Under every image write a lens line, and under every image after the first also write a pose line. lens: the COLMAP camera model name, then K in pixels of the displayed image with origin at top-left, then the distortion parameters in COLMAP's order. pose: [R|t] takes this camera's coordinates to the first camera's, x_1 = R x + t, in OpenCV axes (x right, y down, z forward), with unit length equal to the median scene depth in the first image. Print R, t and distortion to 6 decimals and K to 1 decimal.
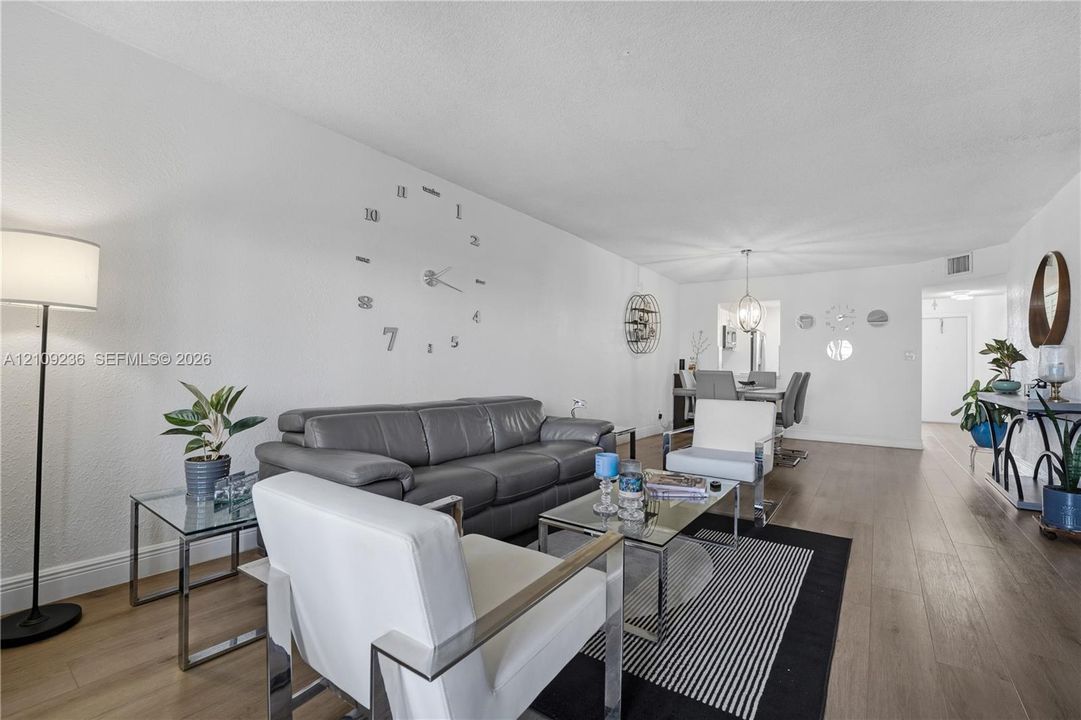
lens RADIAL K [[467.7, 0, 539.4], [0, 467.7, 358.0], [0, 0, 1]] dist [-0.024195, -0.000243]
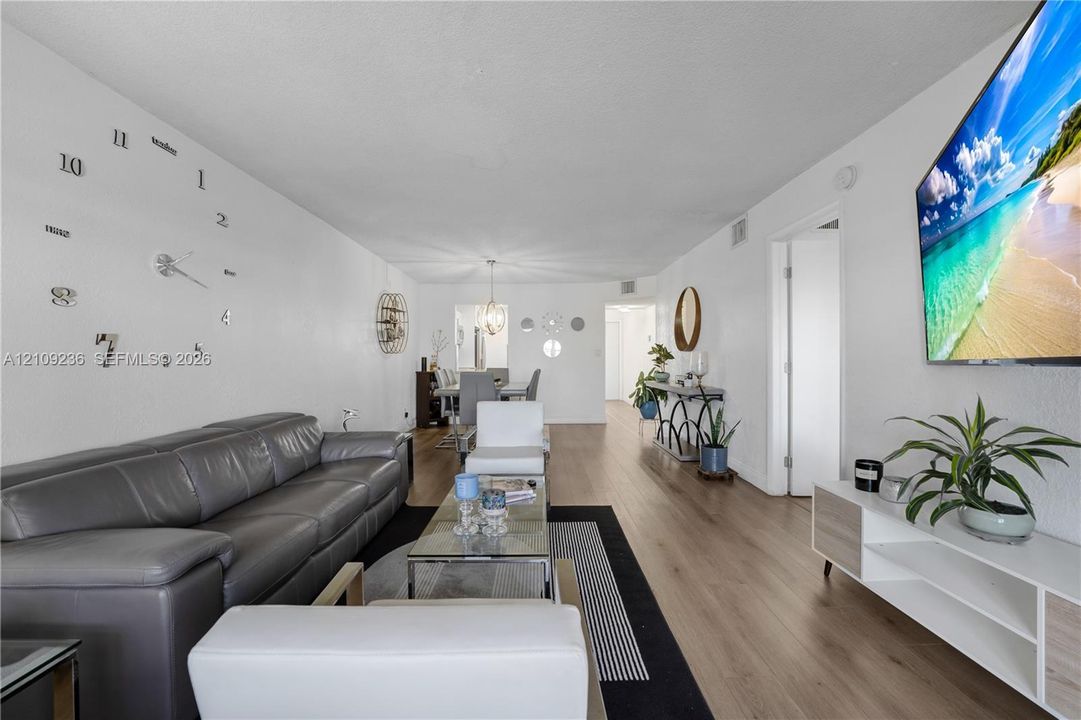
lens RADIAL K [[456.8, 0, 541.2], [0, 456.8, 356.3], [0, 0, 1]] dist [-0.020948, -0.000328]
pose [[0.804160, -0.014835, 0.594228, -0.130758], [0.003804, 0.999796, 0.019813, -0.028579], [-0.594401, -0.013672, 0.804053, 0.056398]]
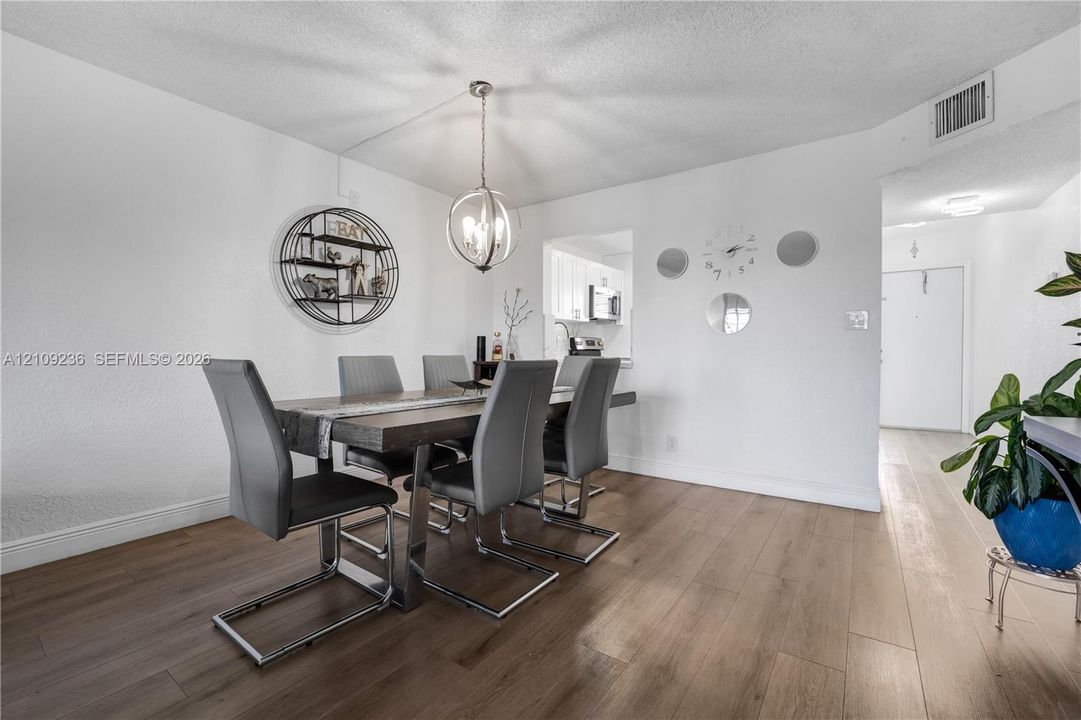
lens RADIAL K [[456.8, 0, 541.2], [0, 456.8, 356.3], [0, 0, 1]] dist [-0.020948, -0.000328]
pose [[0.999865, -0.013809, 0.008862, 0.582764], [0.013531, 0.999436, 0.030718, 0.017469], [-0.009282, -0.030594, 0.999489, 0.654868]]
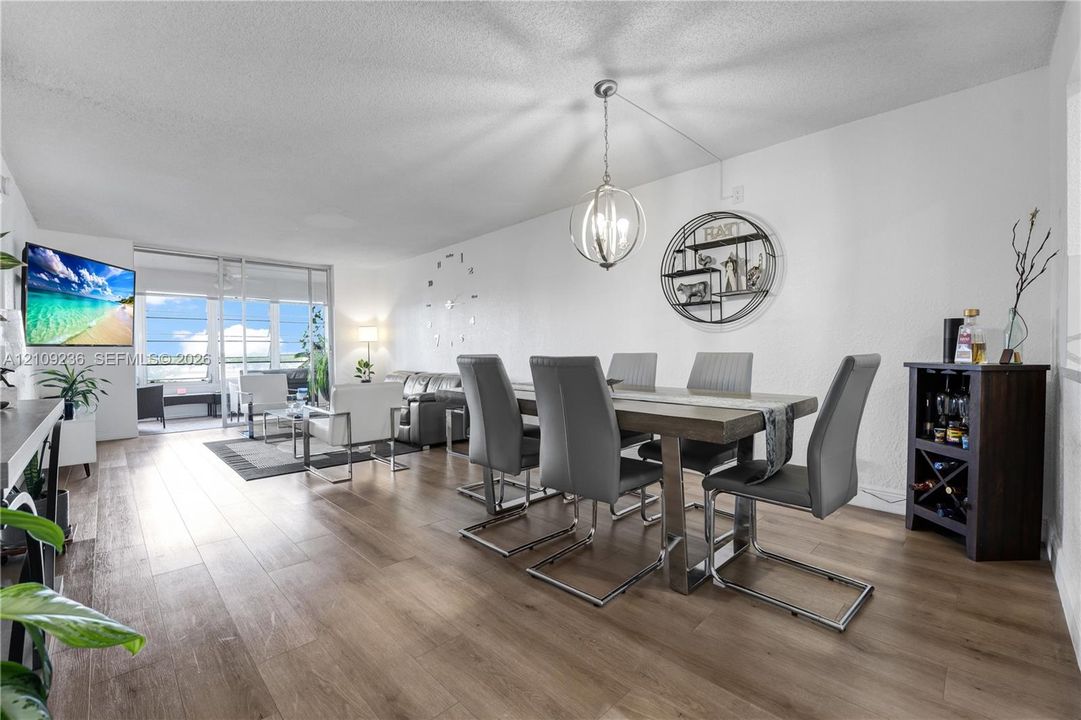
lens RADIAL K [[456.8, 0, 541.2], [0, 456.8, 356.3], [0, 0, 1]] dist [-0.020948, -0.000328]
pose [[-0.161090, -0.003132, -0.986935, 1.044881], [0.030296, 0.999508, -0.008117, 0.037411], [0.986475, -0.031208, -0.160915, 1.180143]]
